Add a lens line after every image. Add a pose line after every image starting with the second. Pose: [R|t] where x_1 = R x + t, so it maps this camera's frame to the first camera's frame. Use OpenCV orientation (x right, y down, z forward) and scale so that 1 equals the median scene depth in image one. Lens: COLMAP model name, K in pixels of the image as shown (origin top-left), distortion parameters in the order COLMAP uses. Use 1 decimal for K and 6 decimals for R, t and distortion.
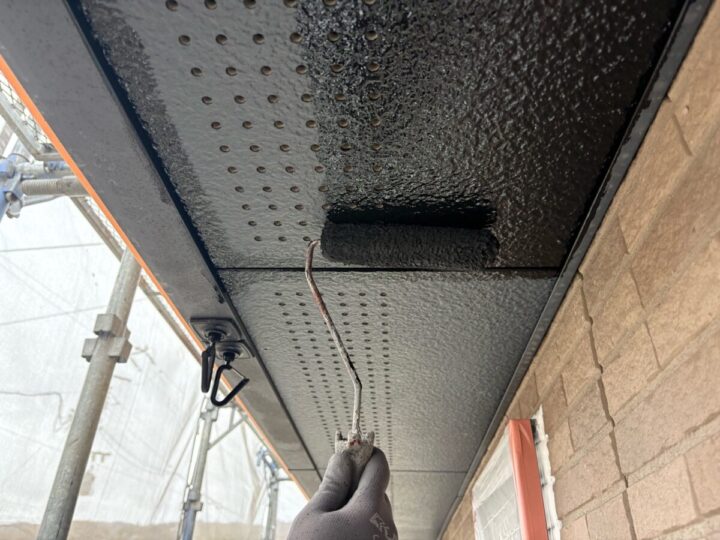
lens RADIAL K [[550.6, 0, 360.0], [0, 550.6, 270.0], [0, 0, 1]] dist [0.045313, -0.070022]
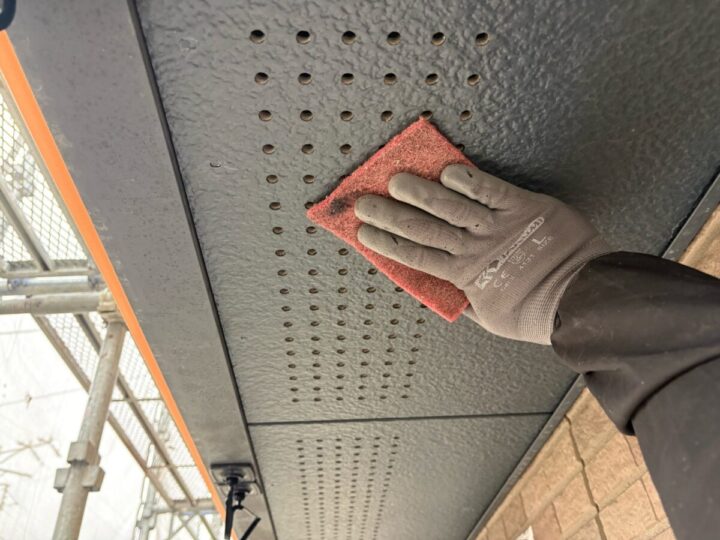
lens RADIAL K [[550.6, 0, 360.0], [0, 550.6, 270.0], [0, 0, 1]] dist [0.045313, -0.070022]
pose [[0.990731, -0.008671, 0.135558, -0.165225], [0.026493, 0.991130, -0.130228, -0.135923], [-0.133226, 0.132613, 0.982173, -0.120919]]
